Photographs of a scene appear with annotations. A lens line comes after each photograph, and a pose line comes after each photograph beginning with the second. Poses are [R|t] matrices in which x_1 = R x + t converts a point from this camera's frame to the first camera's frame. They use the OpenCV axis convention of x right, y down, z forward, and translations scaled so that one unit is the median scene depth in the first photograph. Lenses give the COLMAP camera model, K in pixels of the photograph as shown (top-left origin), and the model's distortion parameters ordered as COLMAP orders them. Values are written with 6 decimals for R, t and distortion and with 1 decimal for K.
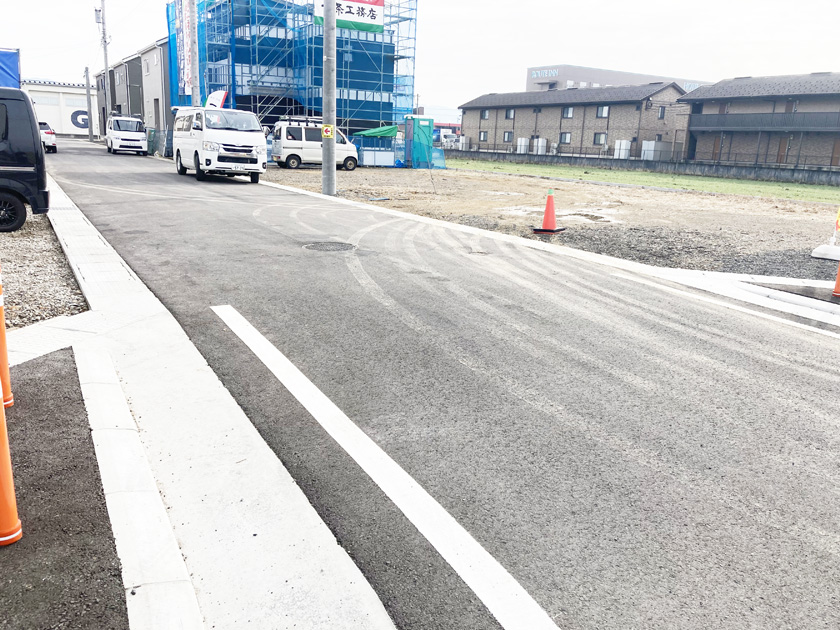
lens RADIAL K [[684.4, 0, 409.7], [0, 684.4, 309.5], [0, 0, 1]] dist [0.026390, -0.027252]
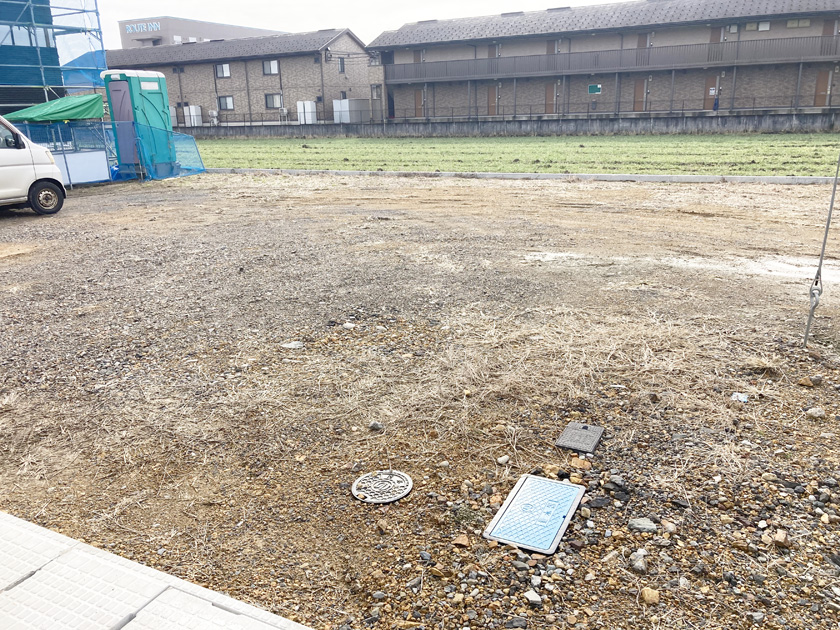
lens RADIAL K [[684.4, 0, 421.1], [0, 684.4, 316.7], [0, 0, 1]] dist [0.026390, -0.027252]
pose [[0.833165, -0.224160, 0.505557, -0.060099], [0.193765, 0.974544, 0.112778, -0.073335], [-0.517968, 0.003996, 0.855391, 0.272528]]
